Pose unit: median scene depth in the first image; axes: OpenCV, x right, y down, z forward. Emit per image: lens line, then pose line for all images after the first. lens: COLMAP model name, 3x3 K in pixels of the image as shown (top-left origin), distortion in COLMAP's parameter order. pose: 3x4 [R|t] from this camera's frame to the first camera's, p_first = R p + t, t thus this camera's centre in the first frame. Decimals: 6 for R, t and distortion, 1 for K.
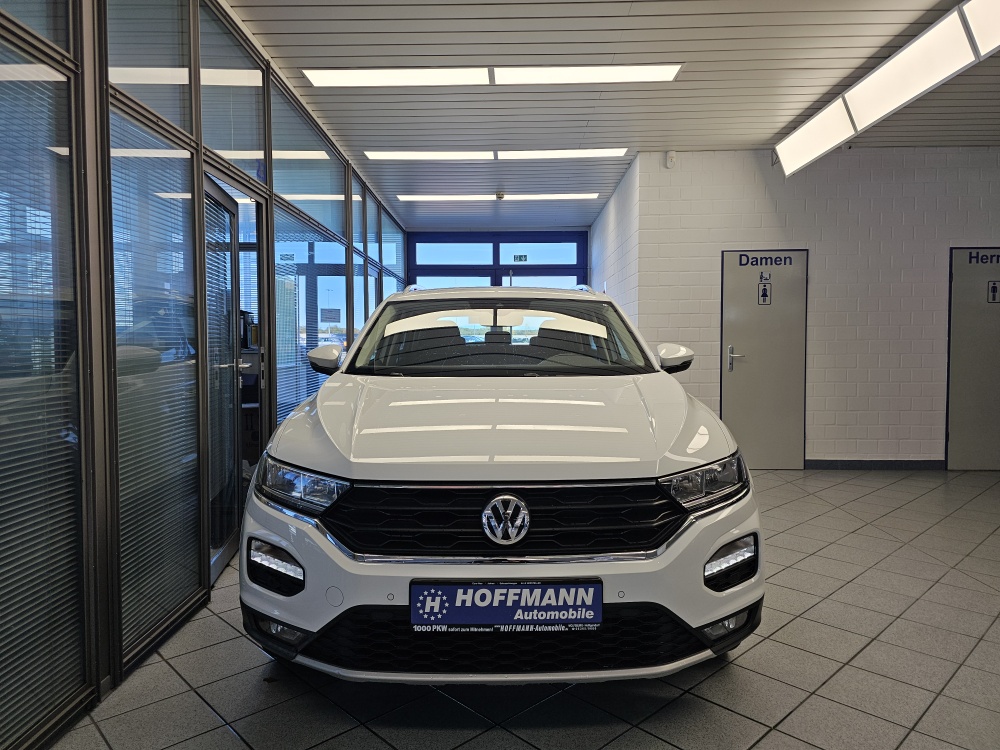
lens RADIAL K [[678.2, 0, 500.9], [0, 678.2, 368.4], [0, 0, 1]] dist [0.056376, -0.059222]
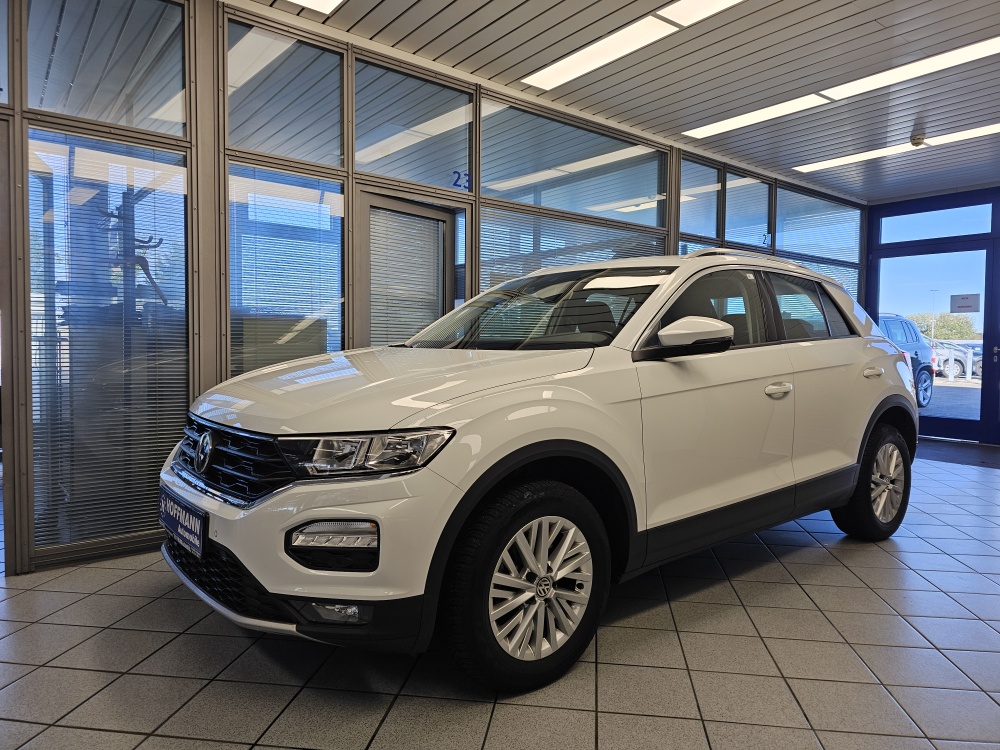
lens RADIAL K [[667.8, 0, 505.8], [0, 667.8, 365.4], [0, 0, 1]] dist [0.063953, -0.066007]
pose [[0.627854, 0.035442, -0.777524, 1.252763], [-0.043705, 0.998992, 0.010246, 0.038793], [0.777104, 0.027549, 0.628770, 0.674420]]
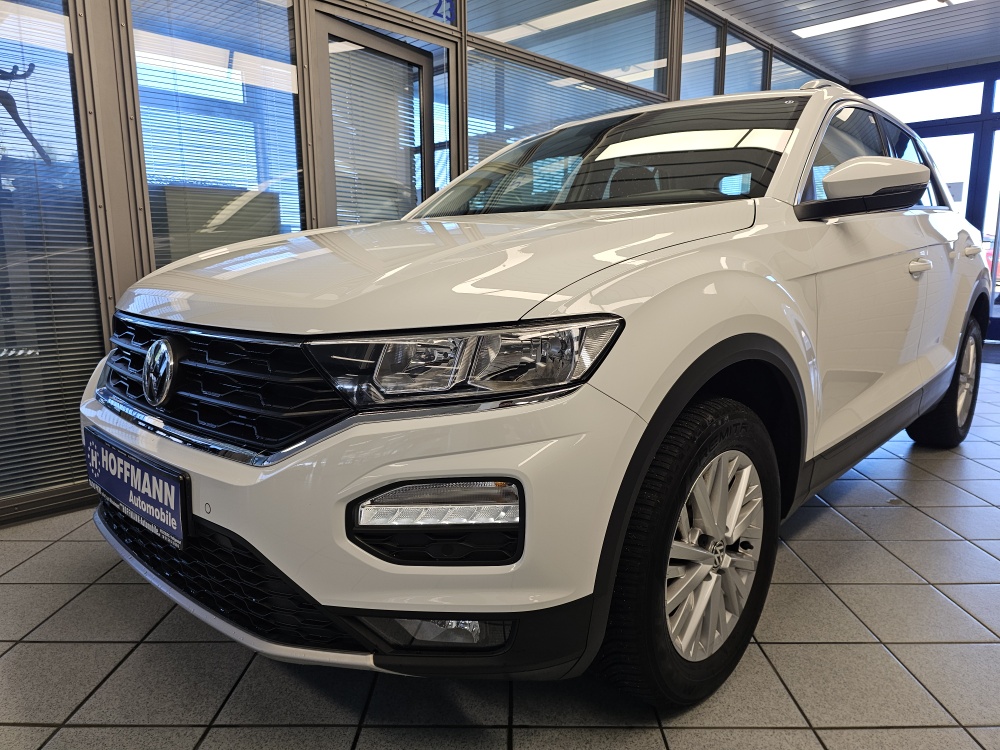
lens RADIAL K [[678.2, 0, 500.9], [0, 678.2, 368.4], [0, 0, 1]] dist [0.056376, -0.059222]
pose [[0.720043, 0.114528, -0.684413, 0.766927], [-0.026819, 0.990142, 0.137473, 0.112594], [0.693411, -0.080631, 0.716017, 0.741636]]
